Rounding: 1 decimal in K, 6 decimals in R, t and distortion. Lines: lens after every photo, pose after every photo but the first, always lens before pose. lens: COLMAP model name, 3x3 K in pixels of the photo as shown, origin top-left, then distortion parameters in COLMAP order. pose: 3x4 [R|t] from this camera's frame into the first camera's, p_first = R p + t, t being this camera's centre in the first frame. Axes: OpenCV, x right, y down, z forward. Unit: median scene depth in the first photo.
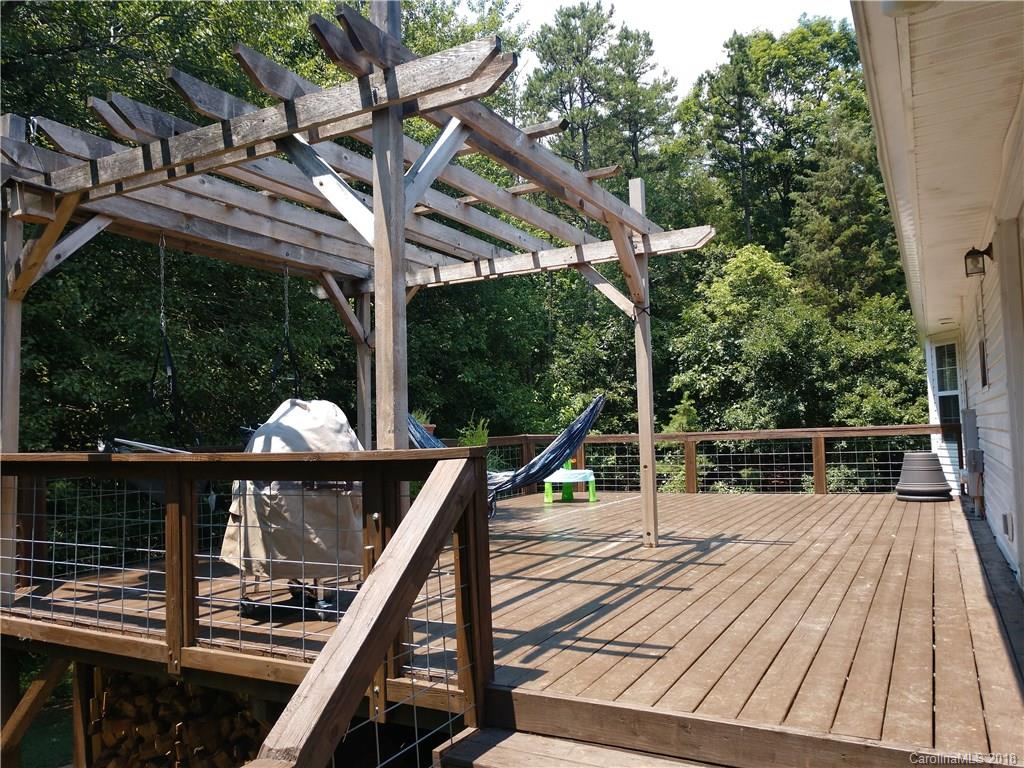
lens RADIAL K [[777.6, 0, 512.0], [0, 777.6, 384.0], [0, 0, 1]] dist [0.010978, 0.049666]
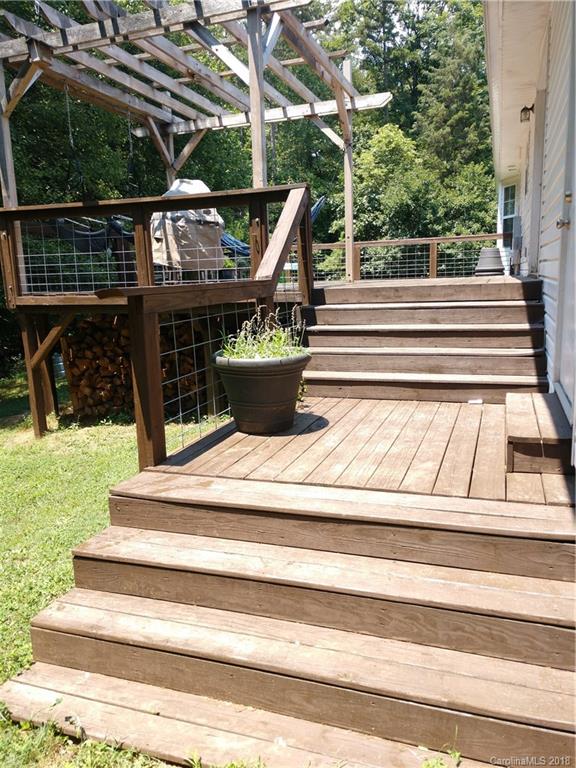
lens RADIAL K [[588.9, 0, 288.0], [0, 588.9, 384.0], [0, 0, 1]] dist [0.029868, -0.009329]
pose [[0.987980, -0.030487, 0.151546, -0.052128], [-0.005084, 0.973420, 0.228972, 0.035003], [-0.154499, -0.226990, 0.961564, -0.104971]]
